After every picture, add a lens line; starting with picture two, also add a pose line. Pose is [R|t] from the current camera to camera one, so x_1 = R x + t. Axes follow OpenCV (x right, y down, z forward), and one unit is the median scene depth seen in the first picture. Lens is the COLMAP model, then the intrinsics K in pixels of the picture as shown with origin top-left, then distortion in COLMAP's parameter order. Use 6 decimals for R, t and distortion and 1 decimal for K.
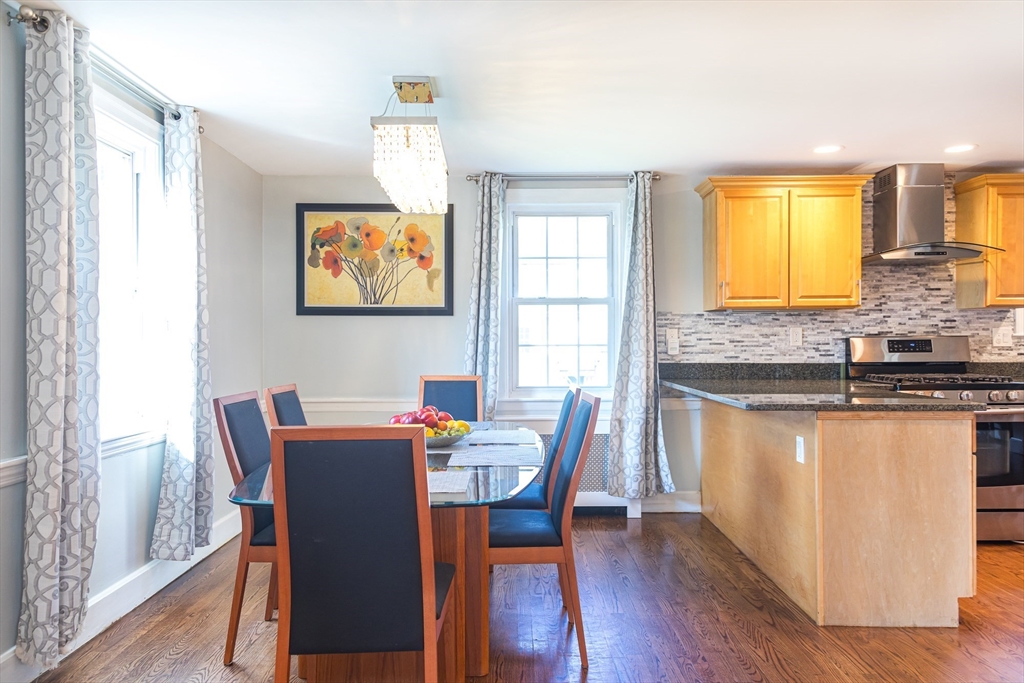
lens RADIAL K [[704.5, 0, 514.3], [0, 704.5, 354.7], [0, 0, 1]] dist [0.004589, 0.001363]
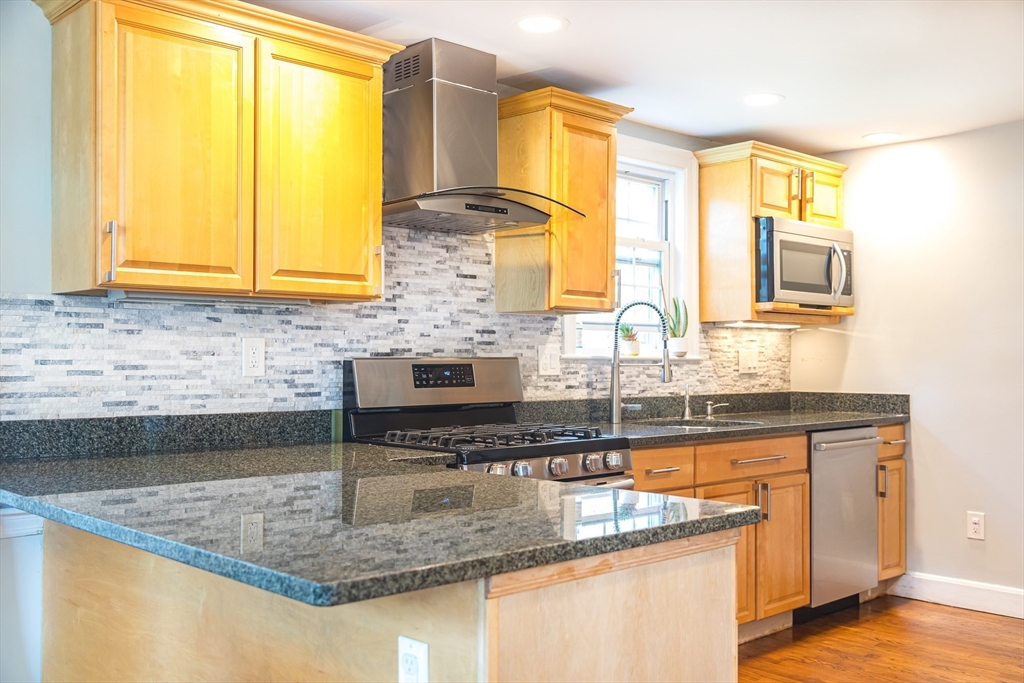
lens RADIAL K [[1005.7, 0, 512.0], [0, 1005.7, 341.5], [0, 0, 1]] dist [0.005968, -0.001933]
pose [[0.725530, 0.017660, 0.687964, 0.058100], [0.009406, 0.999323, -0.035572, -0.010290], [-0.688126, 0.032279, 0.724873, 0.385262]]
